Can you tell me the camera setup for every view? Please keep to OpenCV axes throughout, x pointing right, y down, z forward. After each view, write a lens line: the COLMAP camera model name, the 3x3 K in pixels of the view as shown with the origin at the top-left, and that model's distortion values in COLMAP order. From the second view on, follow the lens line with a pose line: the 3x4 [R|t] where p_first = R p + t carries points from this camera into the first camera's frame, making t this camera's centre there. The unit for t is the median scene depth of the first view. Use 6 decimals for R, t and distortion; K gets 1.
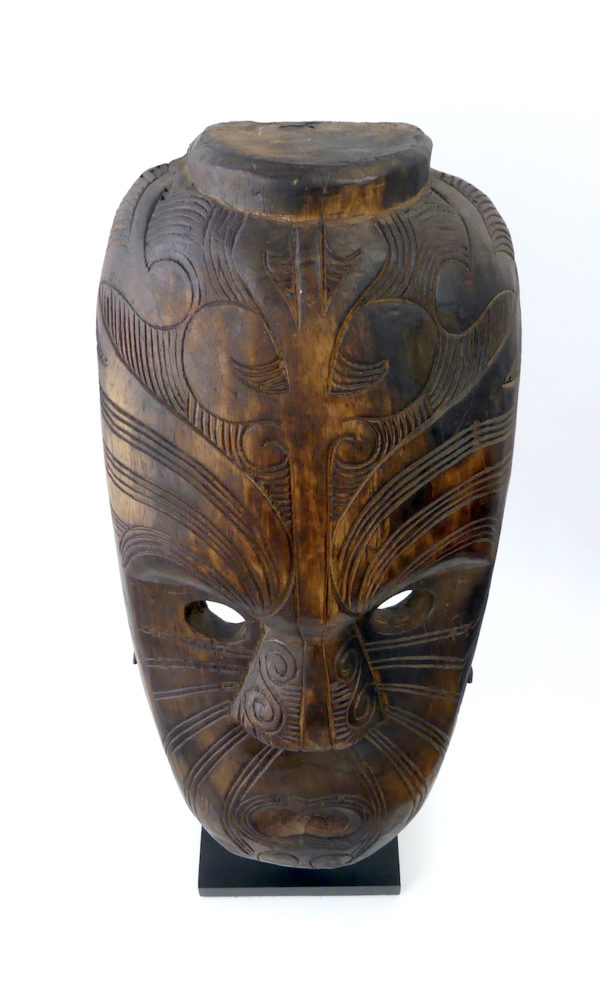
lens RADIAL K [[1001.9, 0, 297.0], [0, 1001.9, 516.8], [0, 0, 1]] dist [-0.033812, -0.002663]
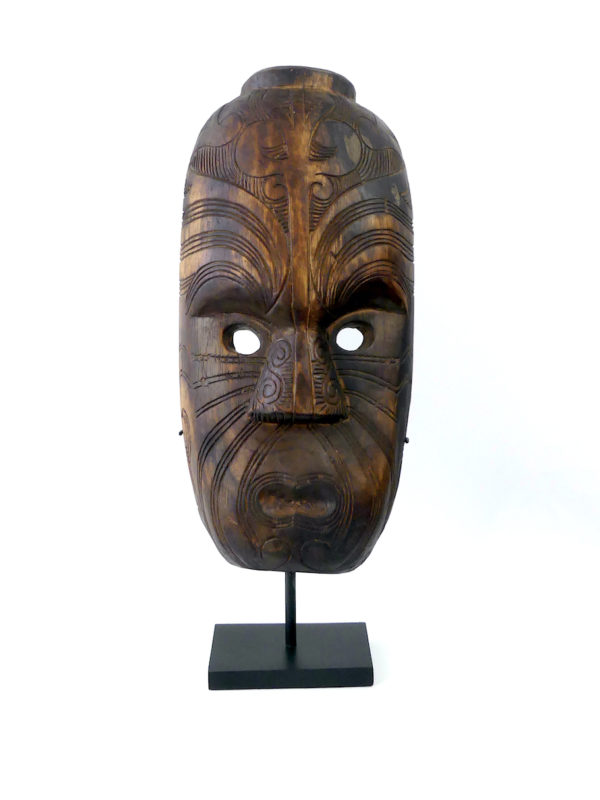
lens RADIAL K [[994.4, 0, 300.0], [0, 994.4, 400.0], [0, 0, 1]] dist [-0.004465, -0.006538]
pose [[0.999763, 0.004685, 0.021254, -0.022856], [0.008924, 0.802439, -0.596668, 1.365603], [-0.019851, 0.596716, 0.802207, -0.292519]]
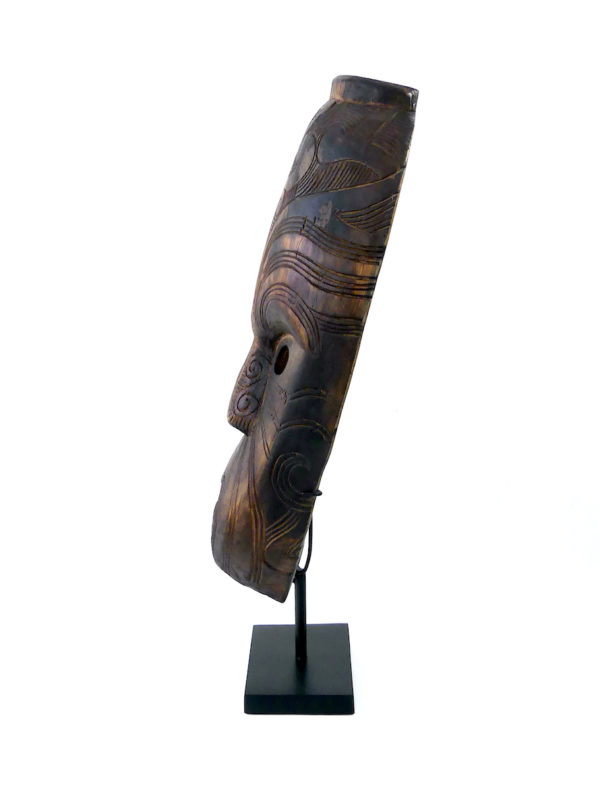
lens RADIAL K [[994.4, 0, 300.0], [0, 994.4, 400.0], [0, 0, 1]] dist [-0.004465, -0.006538]
pose [[0.037622, 0.233319, -0.971672, 1.926457], [-0.750462, 0.648656, 0.126699, -0.099660], [0.659842, 0.724437, 0.199501, 0.894196]]
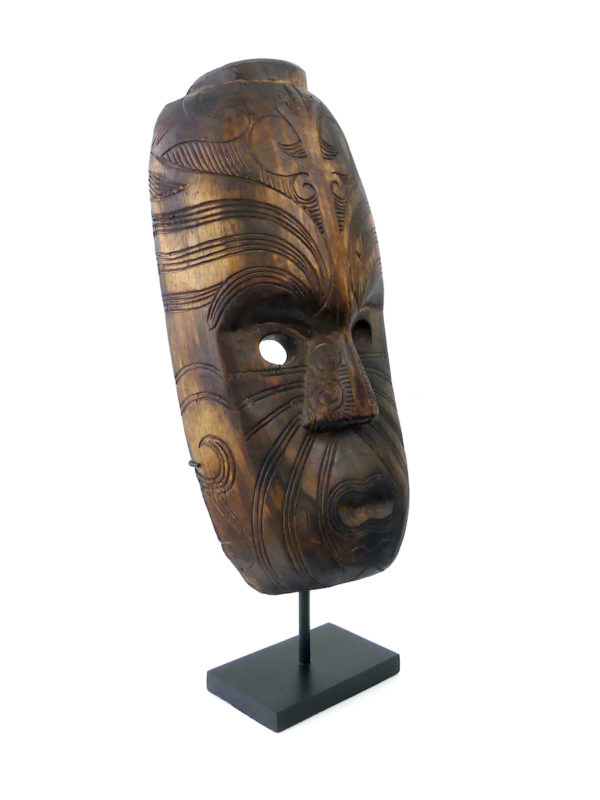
lens RADIAL K [[994.4, 0, 300.0], [0, 994.4, 400.0], [0, 0, 1]] dist [-0.004465, -0.006538]
pose [[0.749393, -0.128394, 0.649557, -1.244775], [0.497926, 0.755917, -0.425040, 0.975027], [-0.436439, 0.641954, 0.630410, 0.092631]]
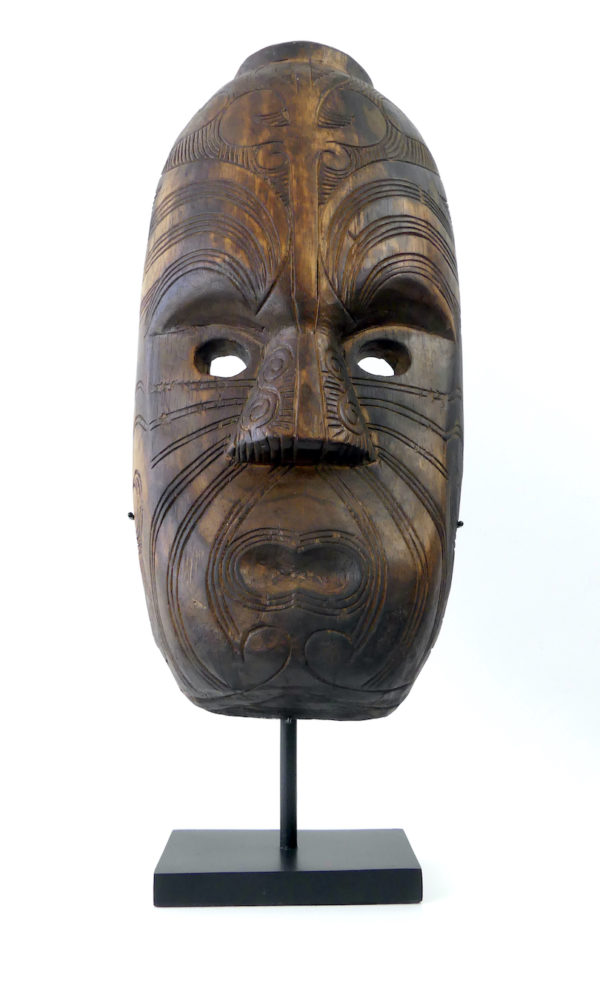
lens RADIAL K [[1000.9, 0, 297.0], [0, 1000.9, 516.3], [0, 0, 1]] dist [-0.033812, -0.002663]
pose [[0.999786, 0.013894, 0.015320, -0.010643], [0.003872, 0.601901, -0.798562, 1.330987], [-0.020316, 0.798450, 0.601718, 0.537222]]
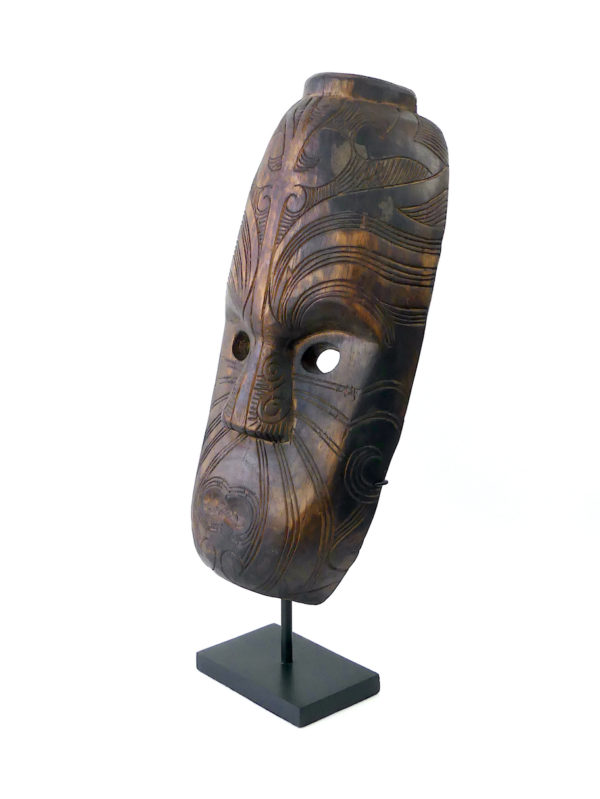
lens RADIAL K [[993.1, 0, 300.0], [0, 993.1, 399.5], [0, 0, 1]] dist [-0.004465, -0.006538]
pose [[0.660584, 0.177723, -0.729413, 1.436509], [-0.573118, 0.746953, -0.337041, 0.800256], [0.484938, 0.640684, 0.595281, 0.134934]]
